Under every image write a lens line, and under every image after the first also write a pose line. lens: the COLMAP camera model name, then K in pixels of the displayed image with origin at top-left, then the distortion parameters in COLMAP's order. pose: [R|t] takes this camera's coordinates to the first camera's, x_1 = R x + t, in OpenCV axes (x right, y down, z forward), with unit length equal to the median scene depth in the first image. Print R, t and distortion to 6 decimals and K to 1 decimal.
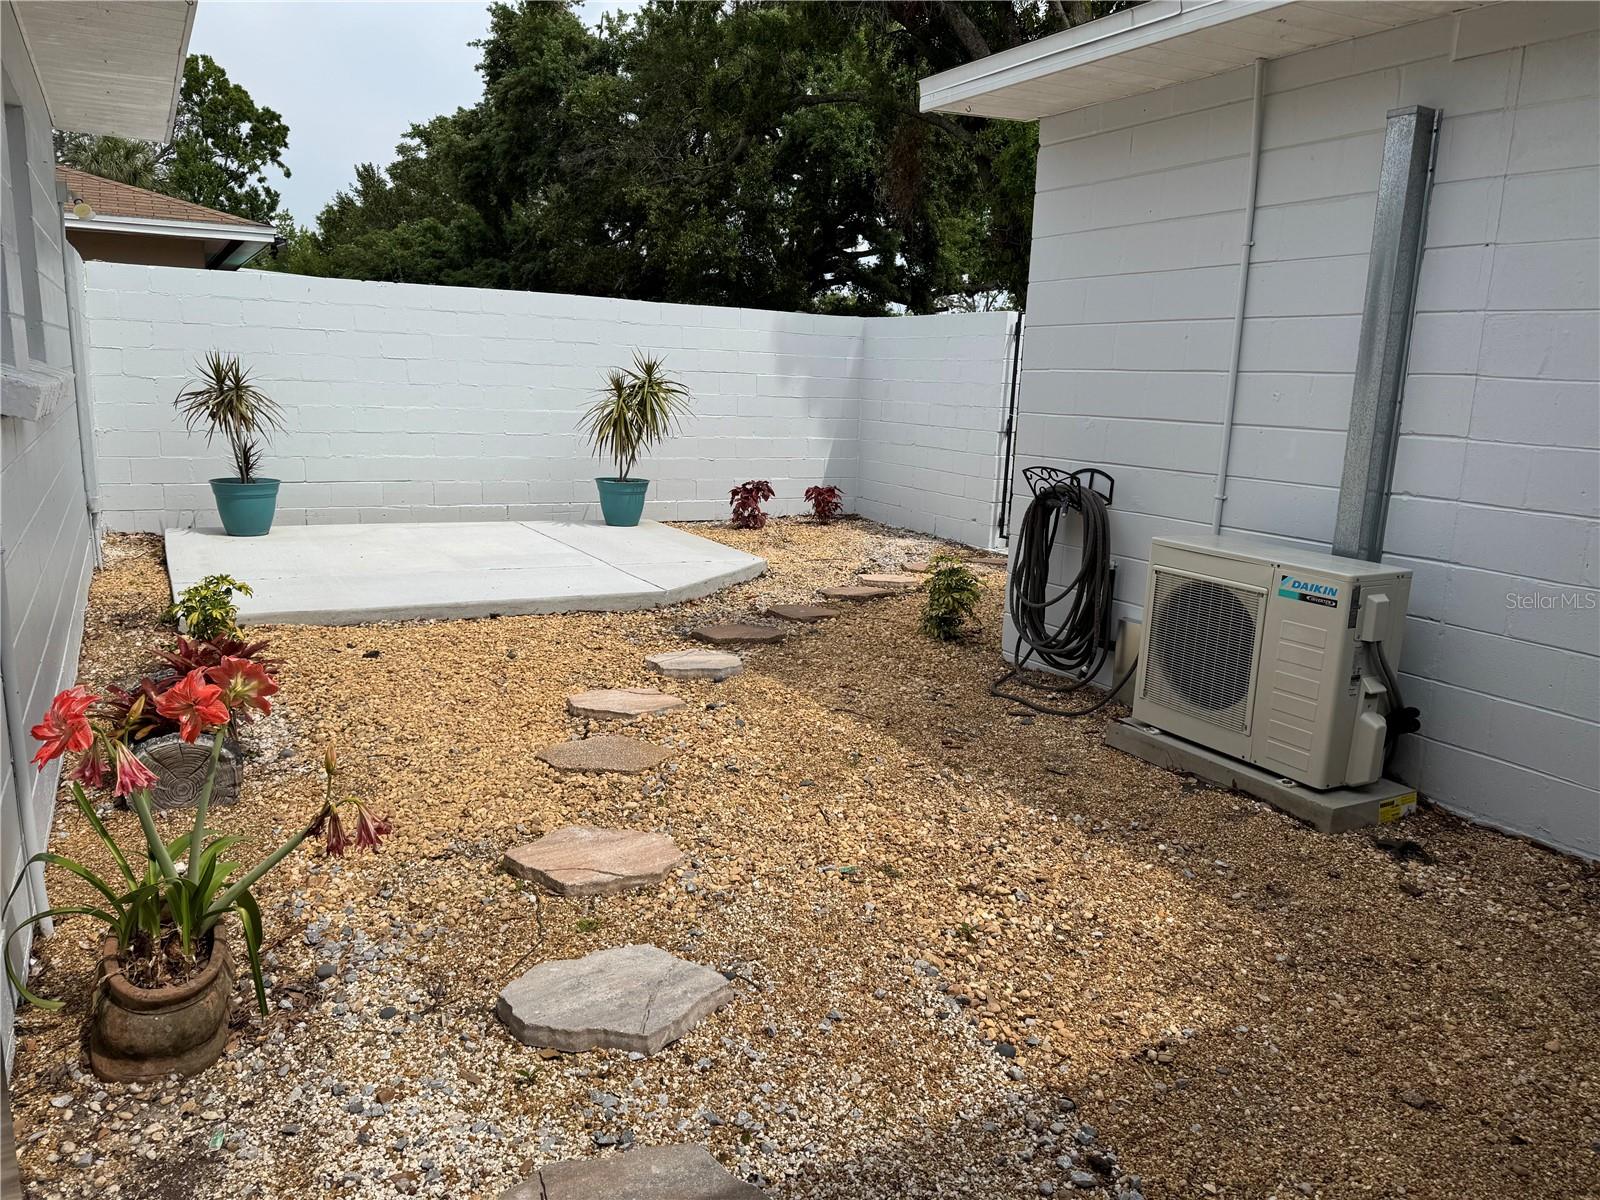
lens RADIAL K [[1149.9, 0, 800.0], [0, 1149.9, 600.0], [0, 0, 1]] dist [0.111469, -0.125252]
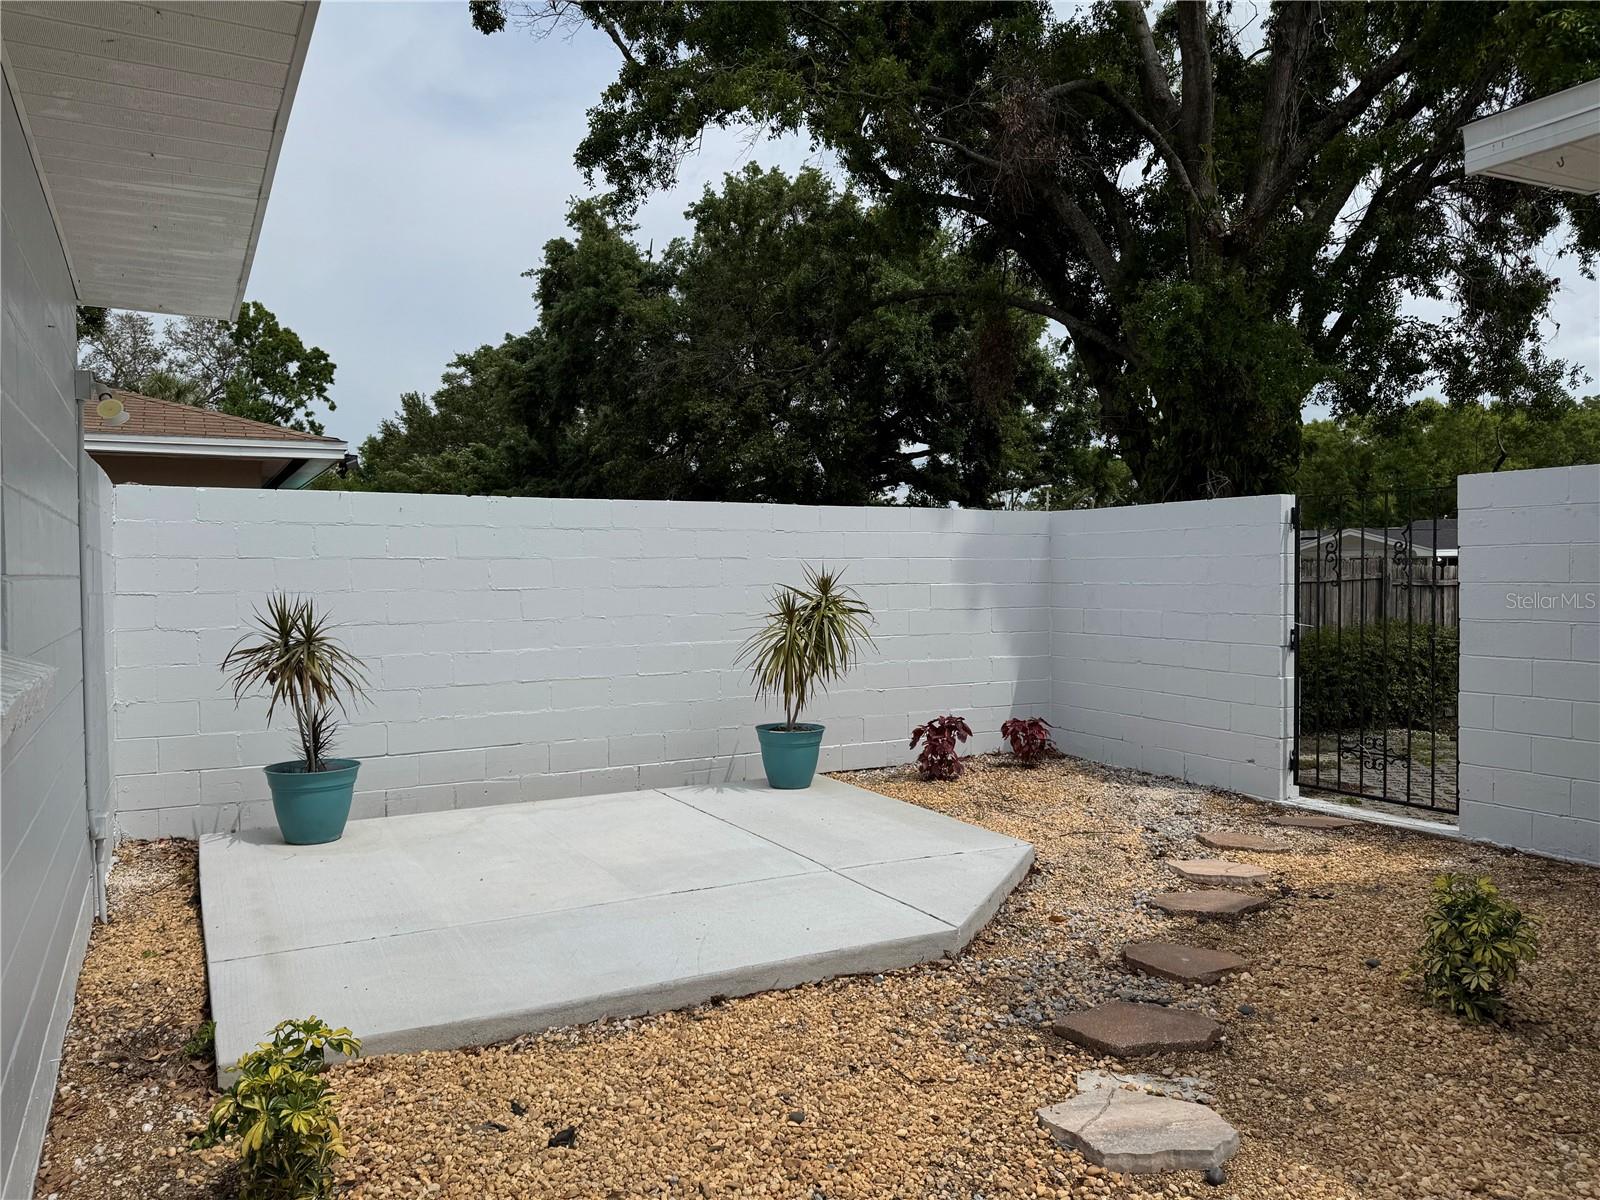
lens RADIAL K [[1168.6, 0, 841.3], [0, 1168.6, 597.1], [0, 0, 1]] dist [0.084966, -0.129739]
pose [[0.999134, -0.041047, 0.006833, -0.112777], [0.041611, 0.984238, -0.171886, -0.050127], [0.000330, 0.172022, 0.985093, 0.199794]]
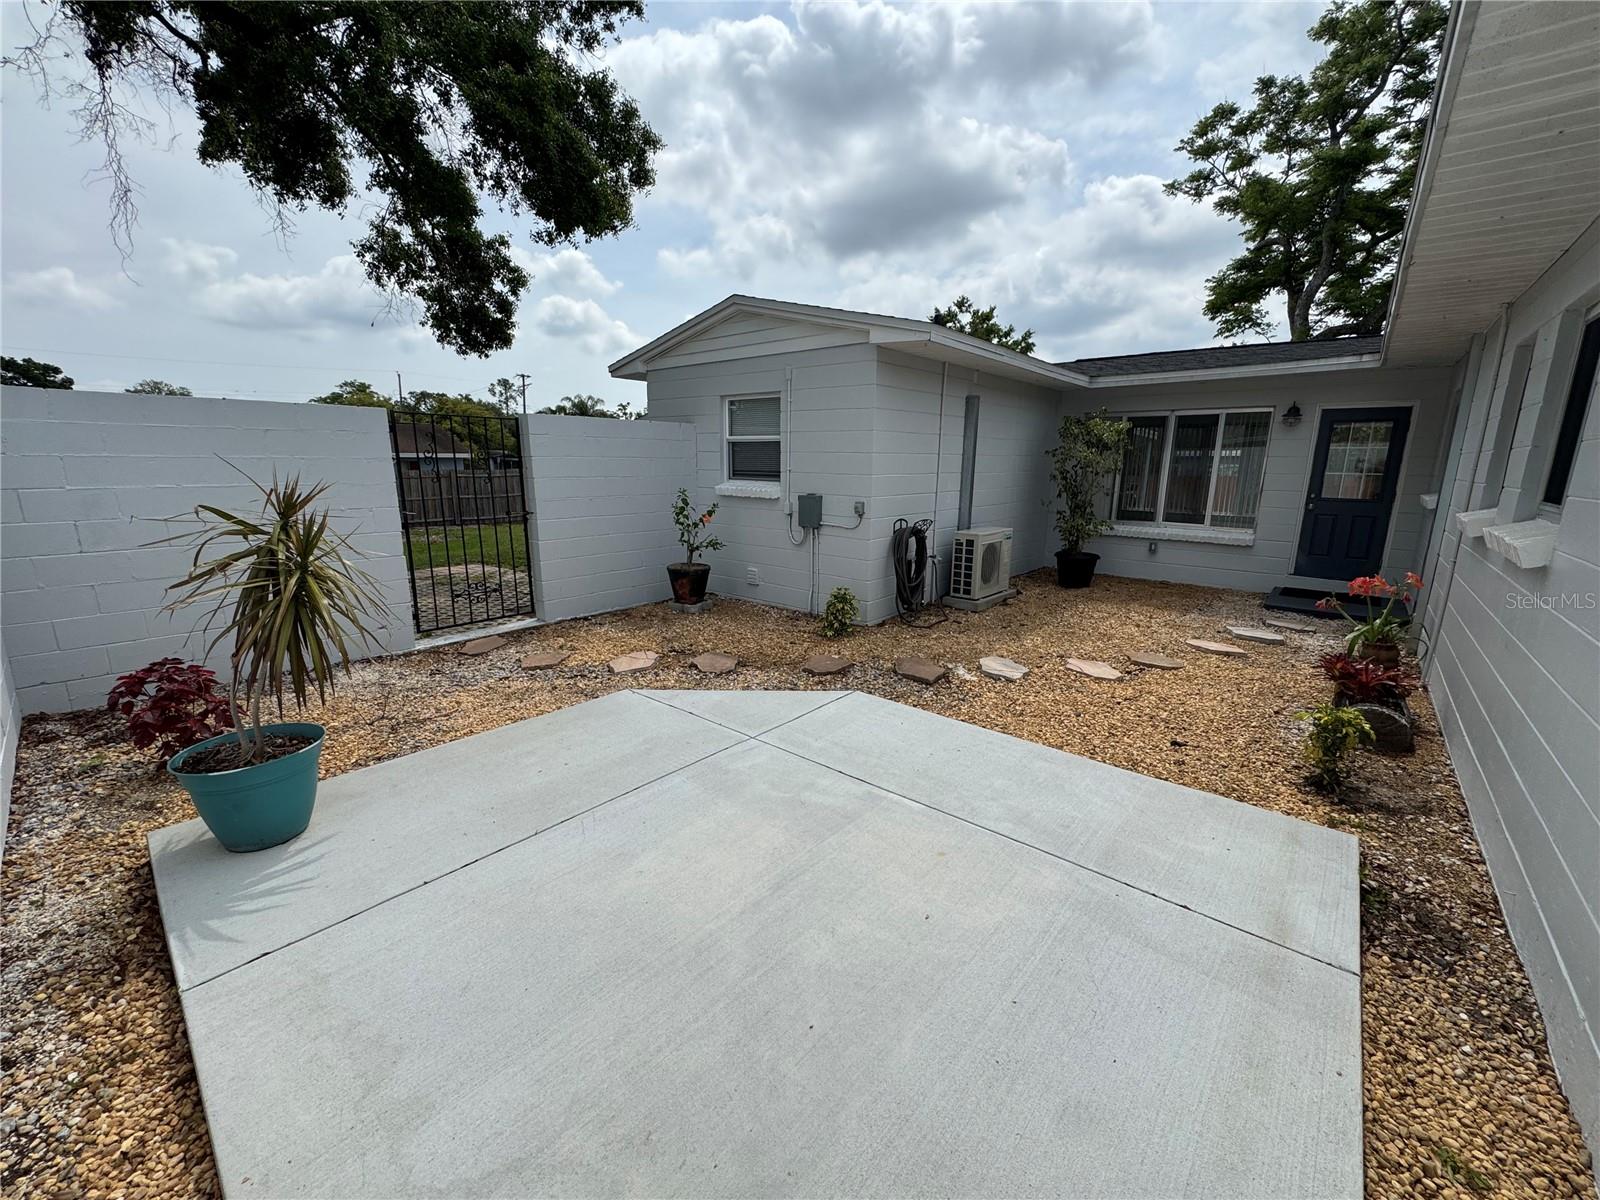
lens RADIAL K [[636.7, 0, 800.0], [0, 636.7, 600.0], [0, 0, 1]] dist [0.000465, 0.000025]
pose [[-0.343318, -0.238077, 0.908544, -0.419314], [0.160730, 0.938177, 0.306578, -0.189418], [-0.925364, 0.251284, -0.283827, 0.799962]]
